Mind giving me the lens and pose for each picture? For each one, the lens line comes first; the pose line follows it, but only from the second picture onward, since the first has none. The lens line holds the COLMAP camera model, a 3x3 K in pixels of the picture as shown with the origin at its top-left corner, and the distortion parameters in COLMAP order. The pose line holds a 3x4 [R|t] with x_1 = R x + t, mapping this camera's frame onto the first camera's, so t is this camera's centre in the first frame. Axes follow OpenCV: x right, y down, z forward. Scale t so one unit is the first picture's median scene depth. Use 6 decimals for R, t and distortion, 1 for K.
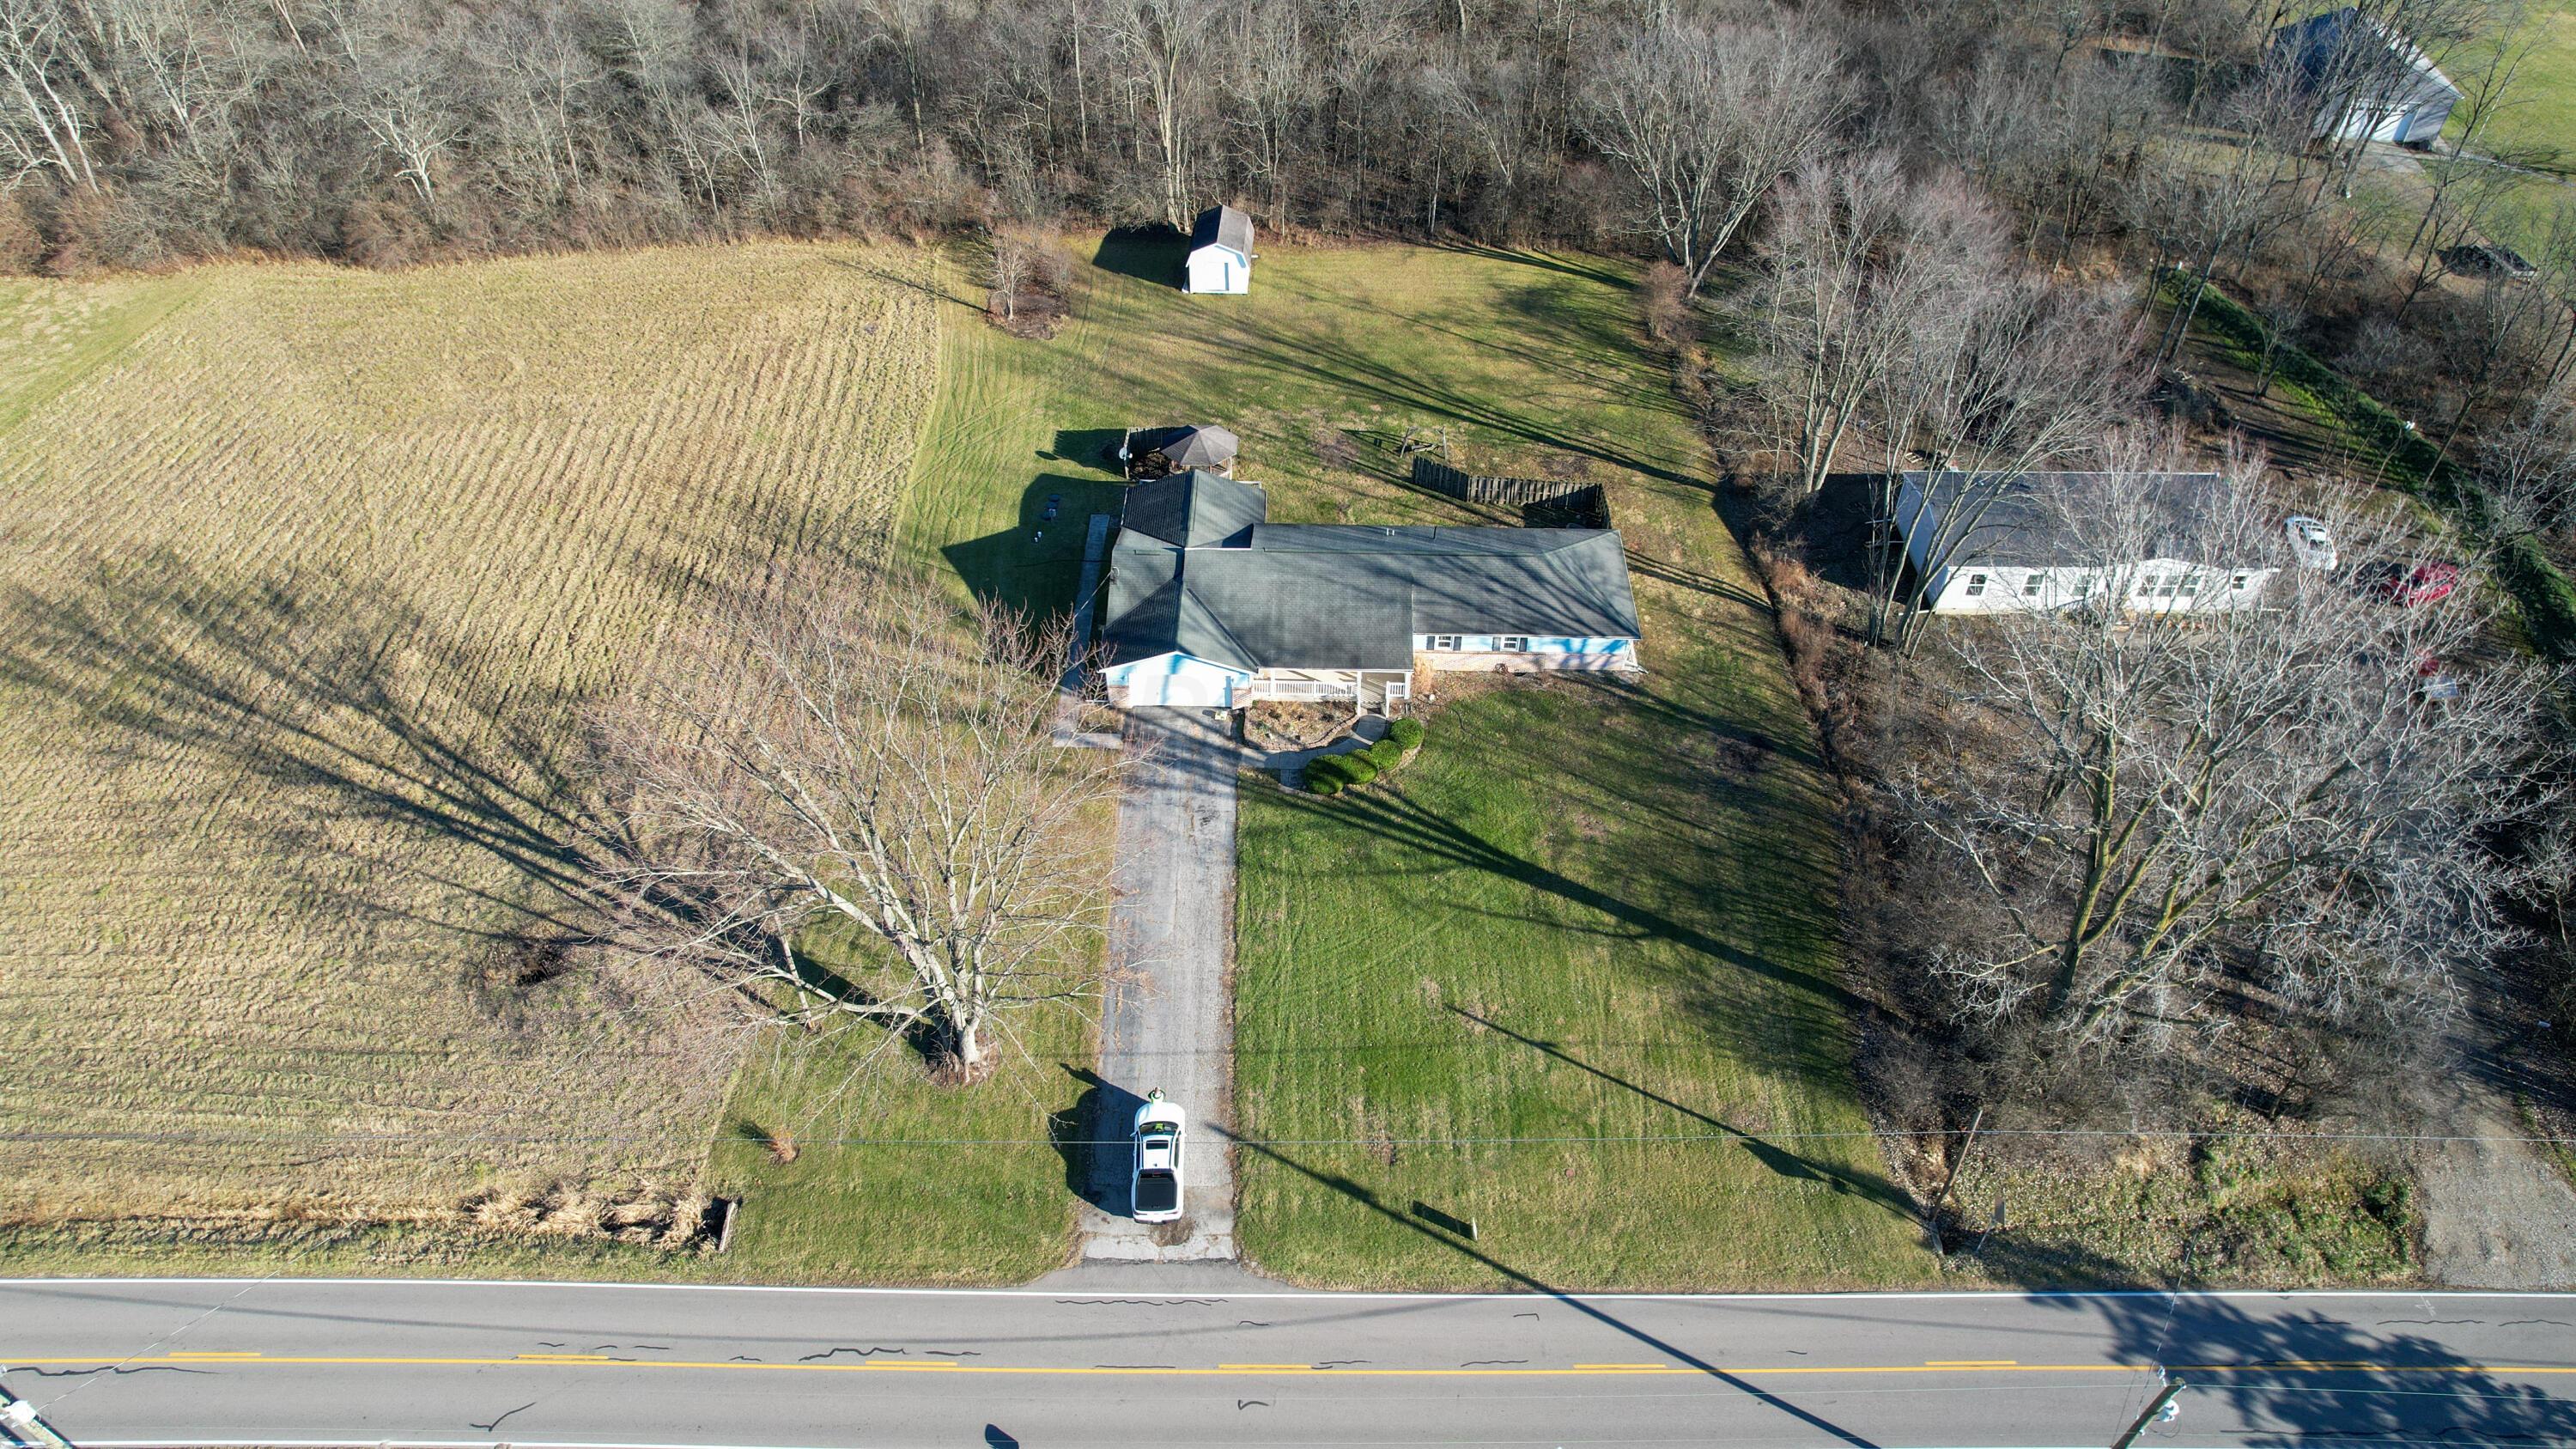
lens RADIAL K [[1649.2, 0, 1288.0], [0, 1649.2, 724.5], [0, 0, 1]] dist [-0.088742, 0.083413]
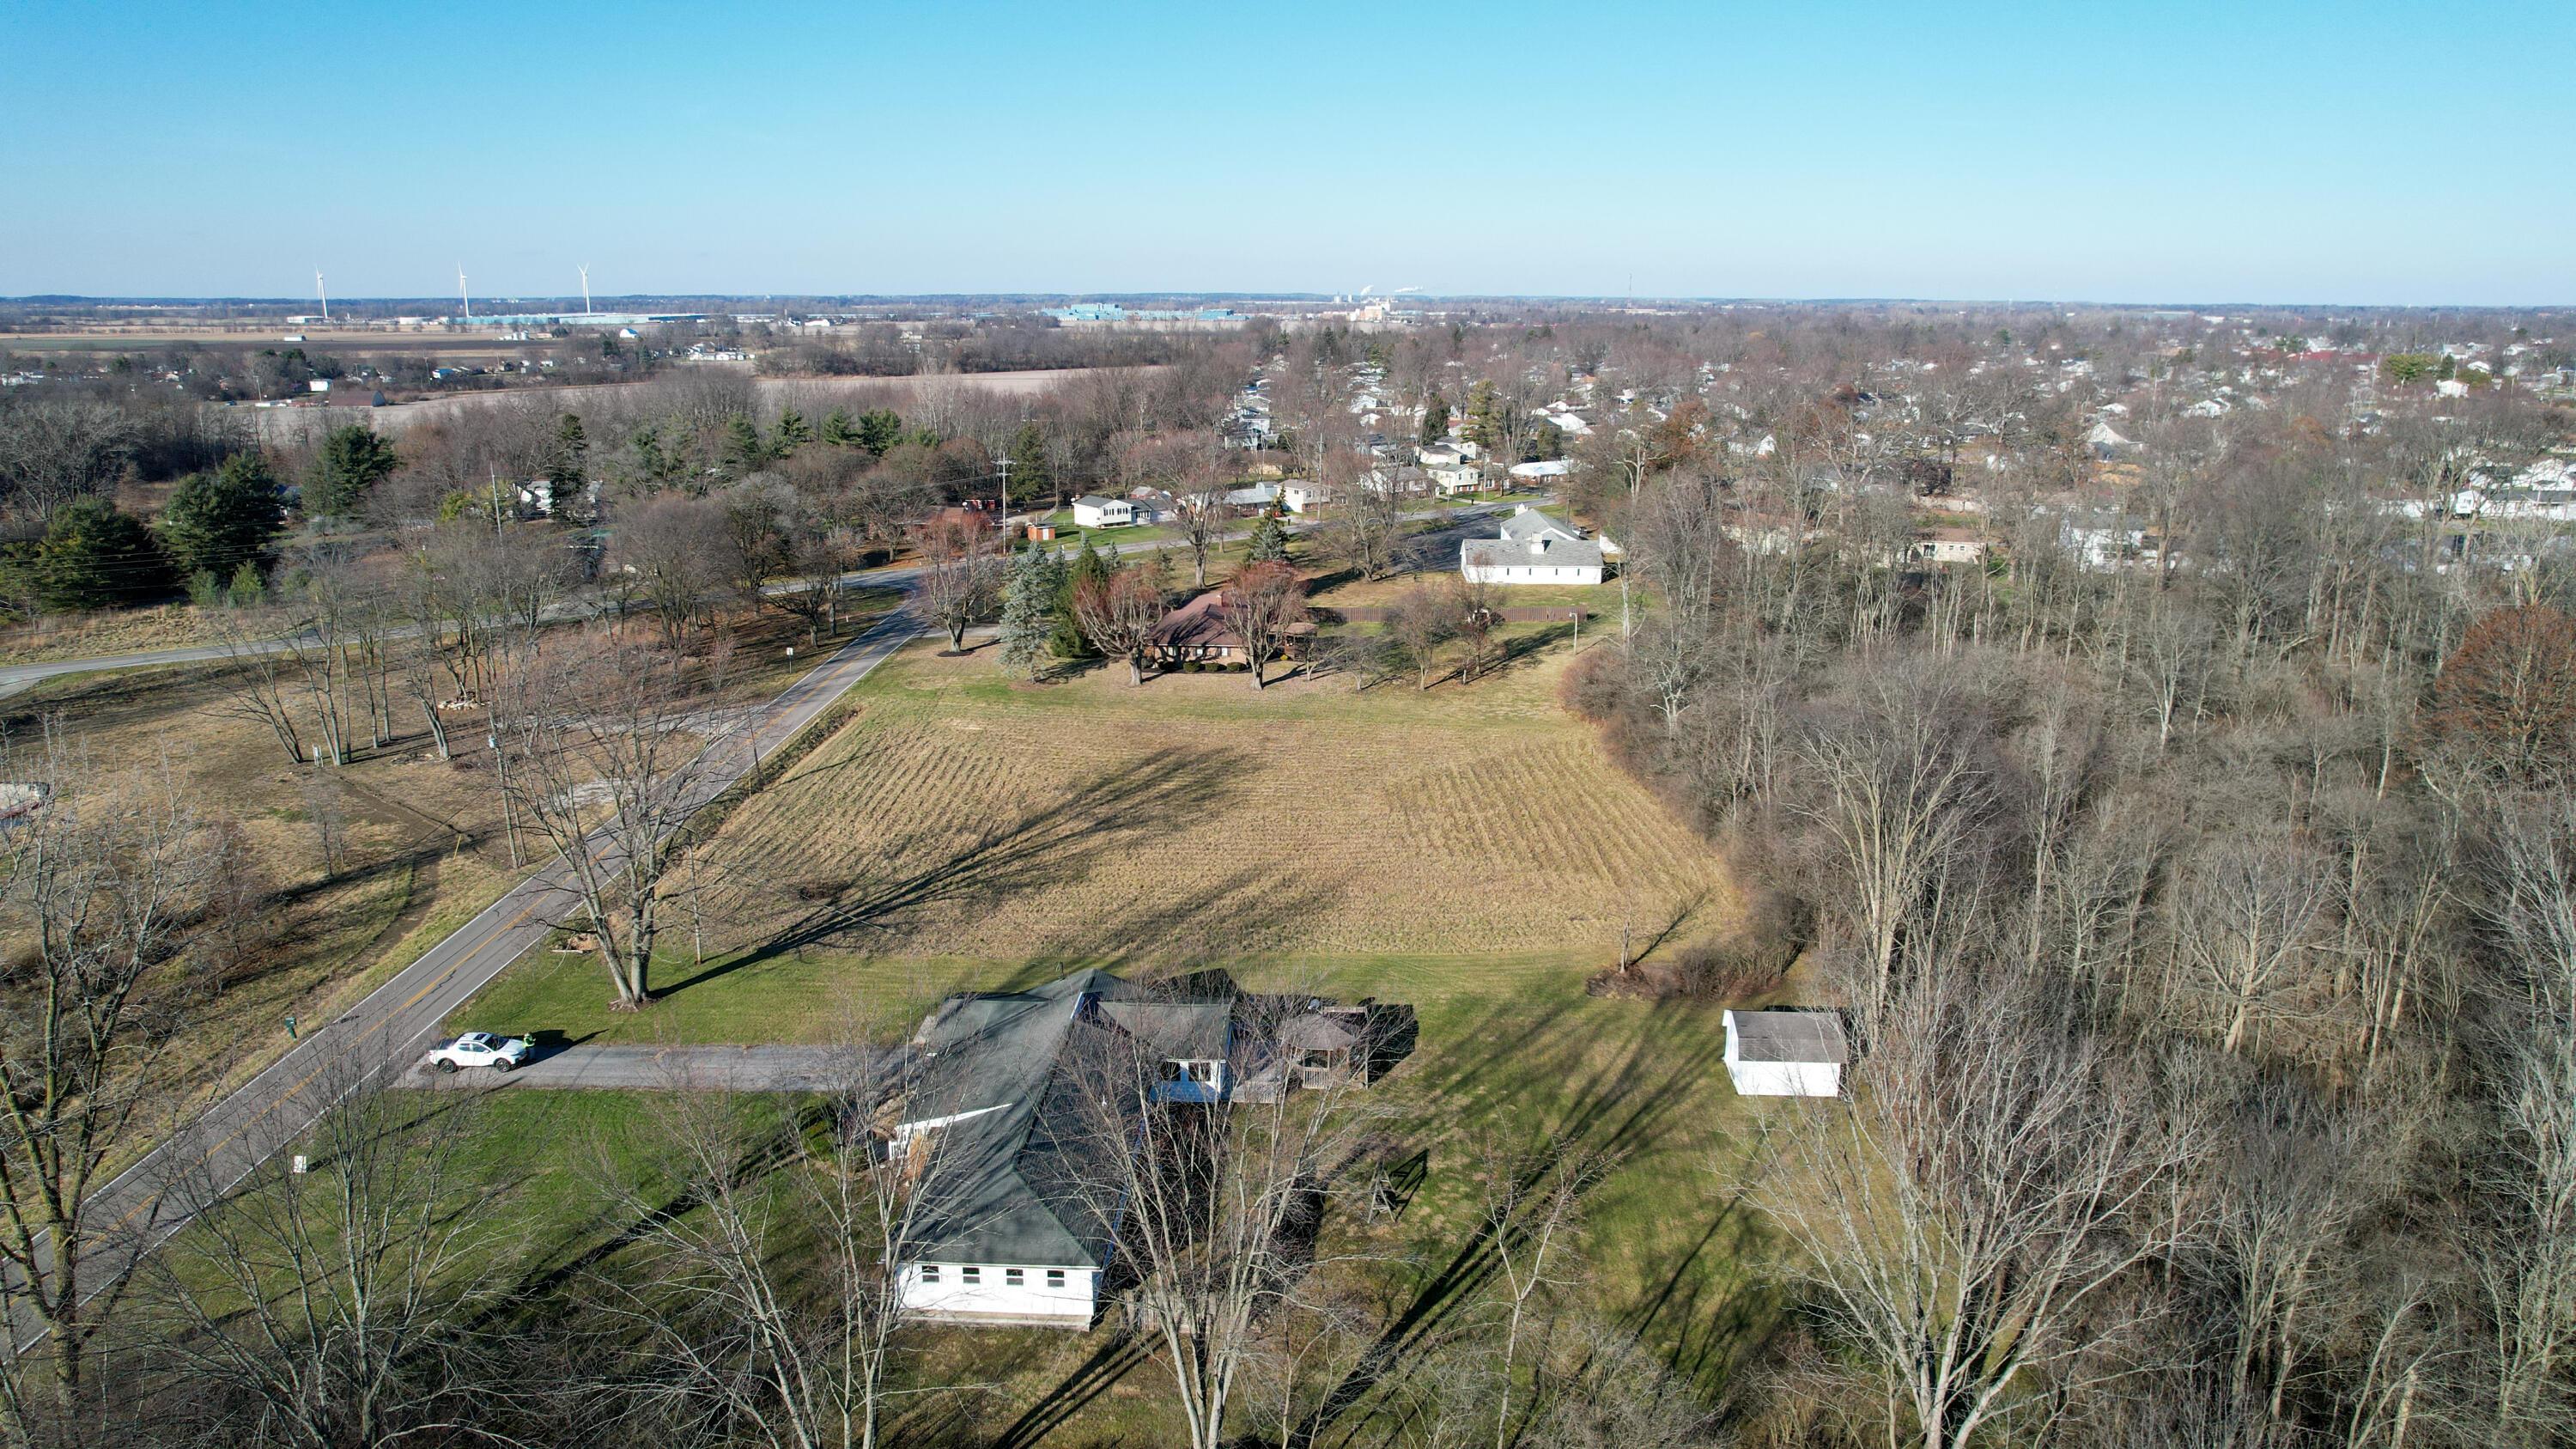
lens RADIAL K [[1649.2, 0, 1288.0], [0, 1649.2, 724.5], [0, 0, 1]] dist [-0.088742, 0.083413]
pose [[-0.032888, 0.251426, -0.967318, 0.911751], [-0.685471, 0.698673, 0.204905, -0.535635], [0.727357, 0.669807, 0.149367, 0.865088]]
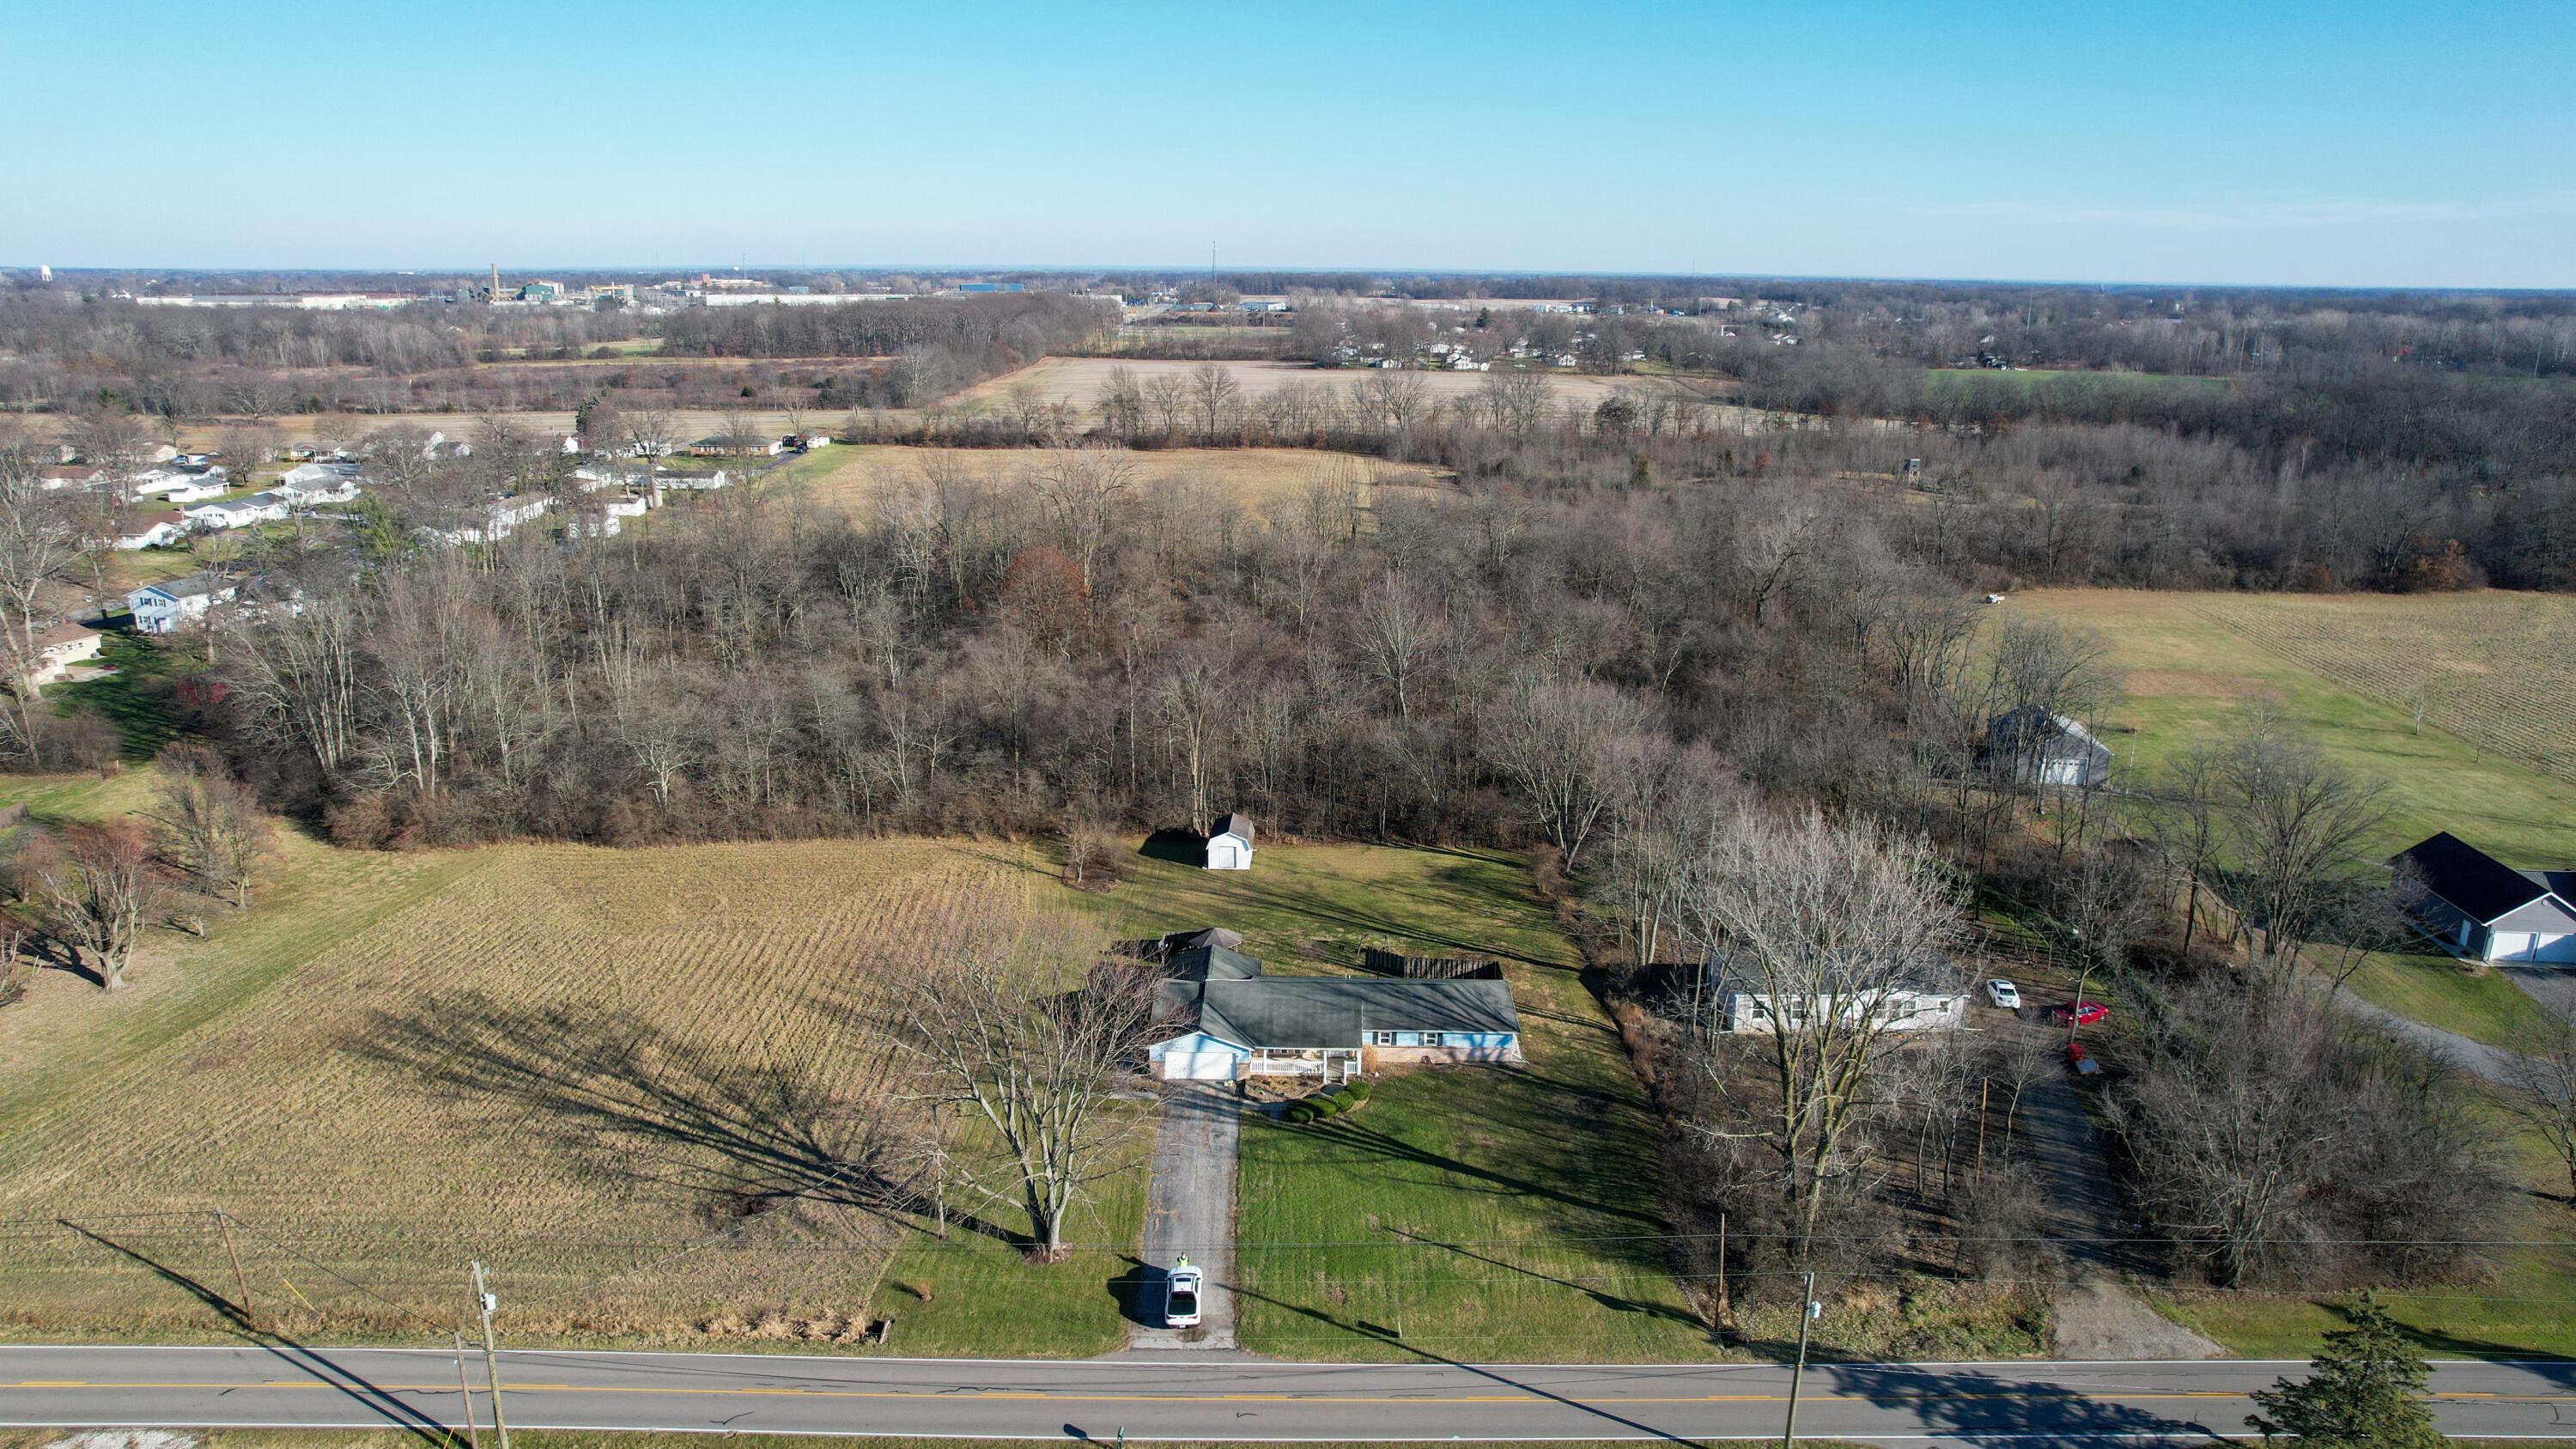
lens RADIAL K [[1649.2, 0, 1288.0], [0, 1649.2, 724.5], [0, 0, 1]] dist [-0.088742, 0.083413]
pose [[0.999984, 0.005500, 0.001597, 0.006892], [-0.004133, 0.885986, -0.463693, 0.383012], [-0.003965, 0.463679, 0.885994, -0.409943]]
